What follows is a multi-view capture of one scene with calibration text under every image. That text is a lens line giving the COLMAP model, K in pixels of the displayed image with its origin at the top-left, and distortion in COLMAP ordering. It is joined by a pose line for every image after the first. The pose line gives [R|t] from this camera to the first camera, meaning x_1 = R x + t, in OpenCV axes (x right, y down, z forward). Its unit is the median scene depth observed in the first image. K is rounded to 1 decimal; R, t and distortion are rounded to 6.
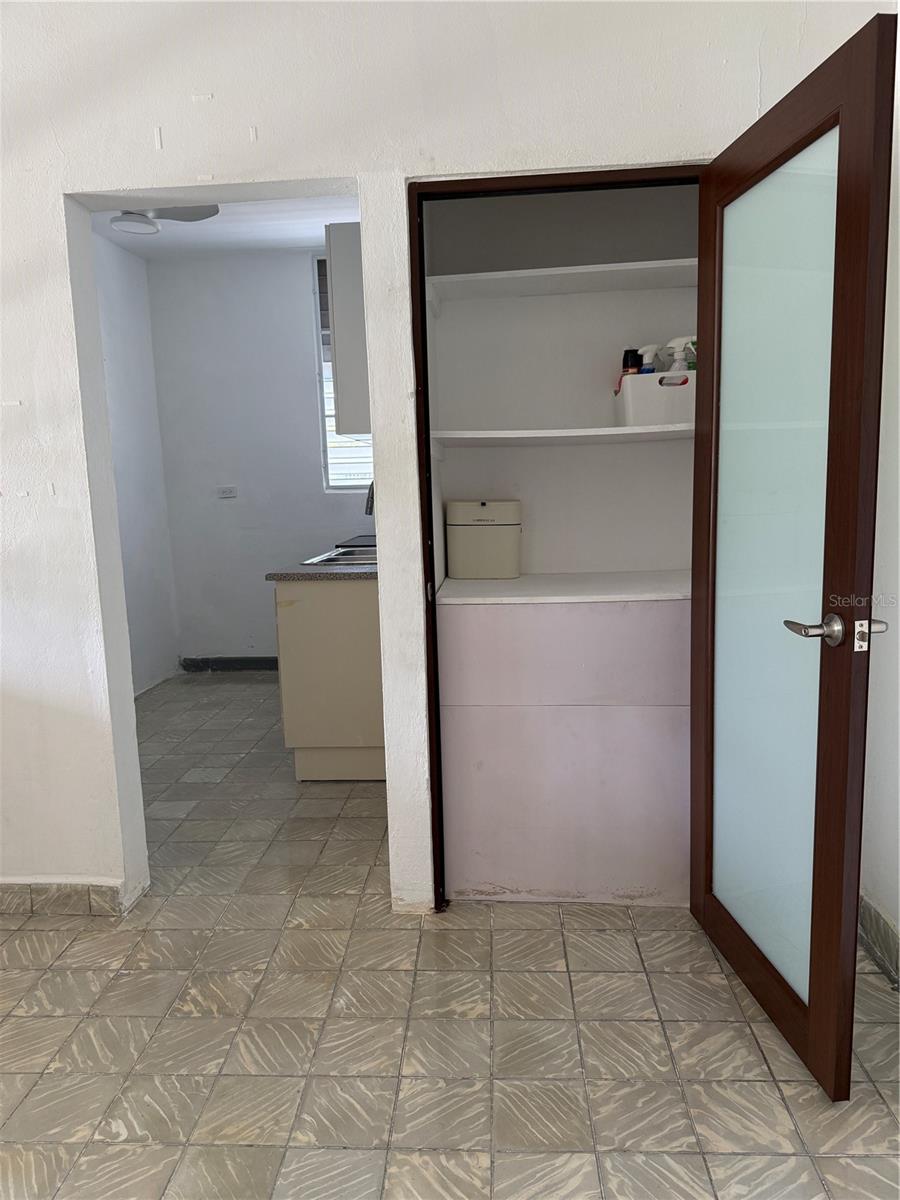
lens RADIAL K [[852.7, 0, 438.2], [0, 852.7, 606.0], [0, 0, 1]] dist [0.048697, -0.050625]
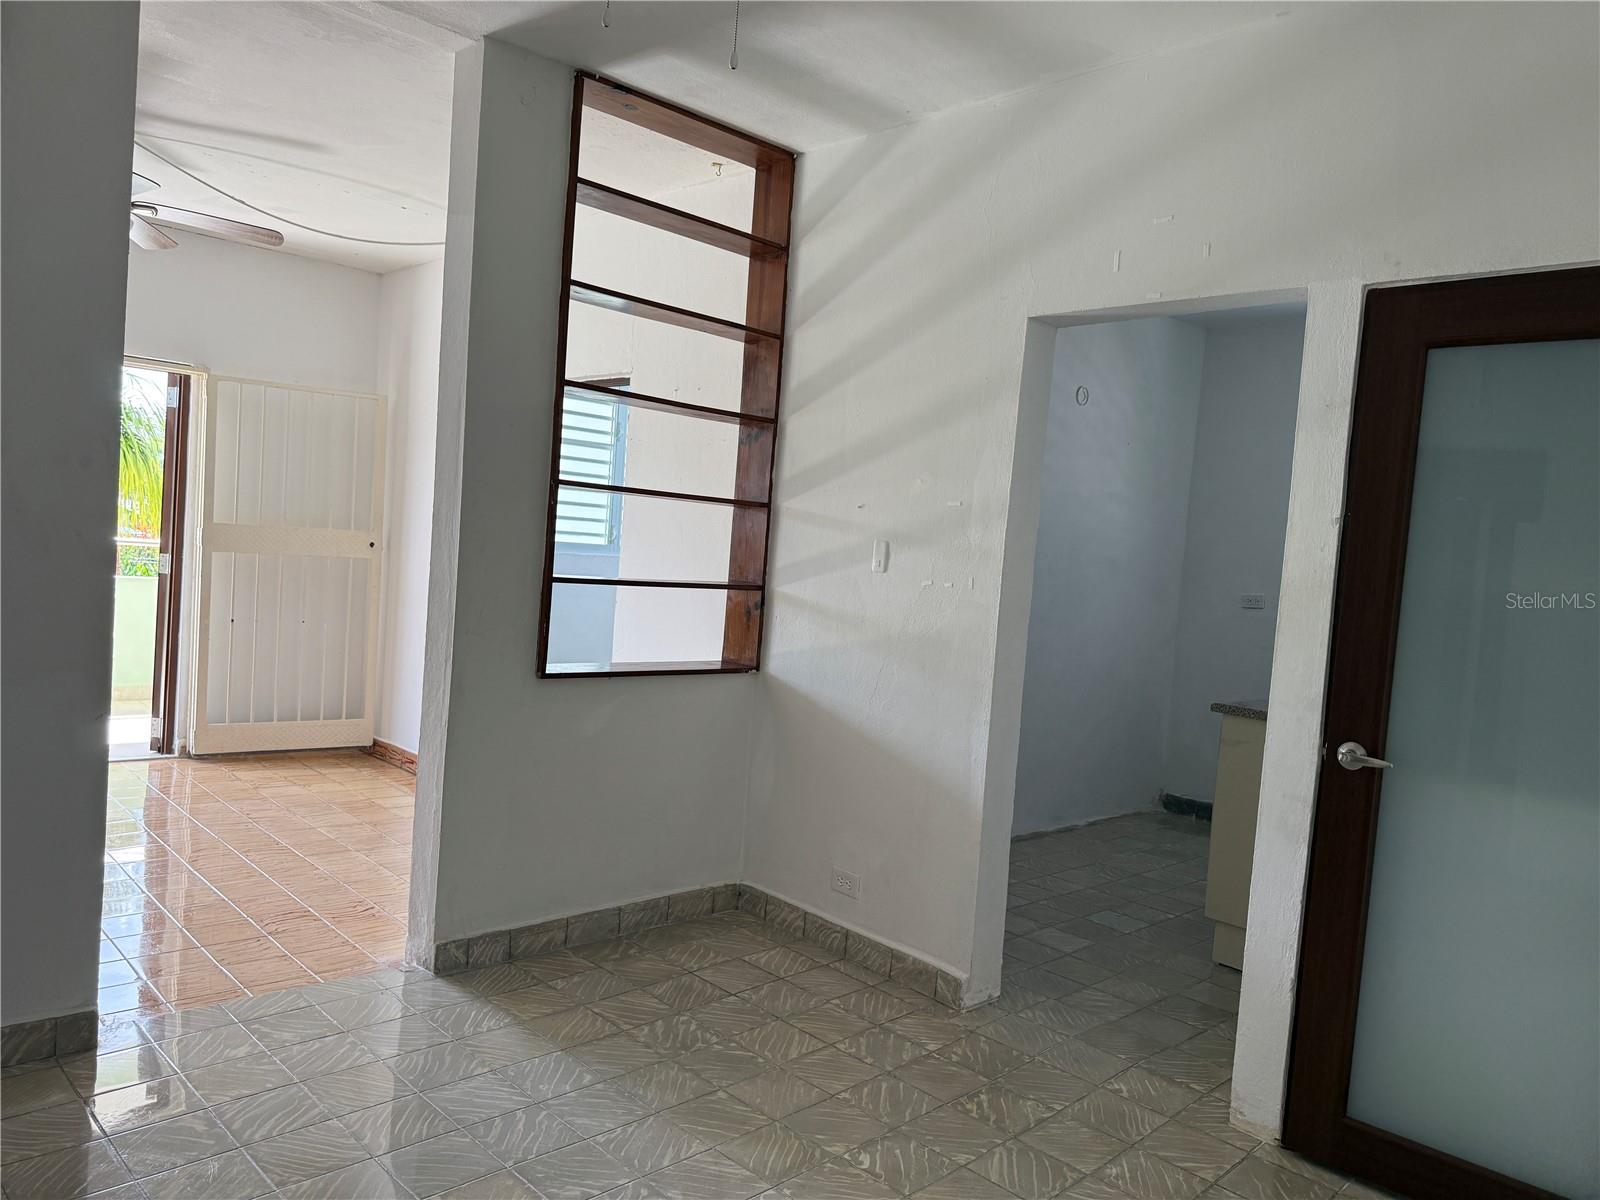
lens RADIAL K [[1124.4, 0, 802.4], [0, 1124.4, 608.4], [0, 0, 1]] dist [0.149442, -0.230705]
pose [[0.750407, 0.127297, -0.648603, 0.316689], [-0.197056, 0.979742, -0.035698, -0.012824], [0.630919, 0.154599, 0.760290, -0.202868]]
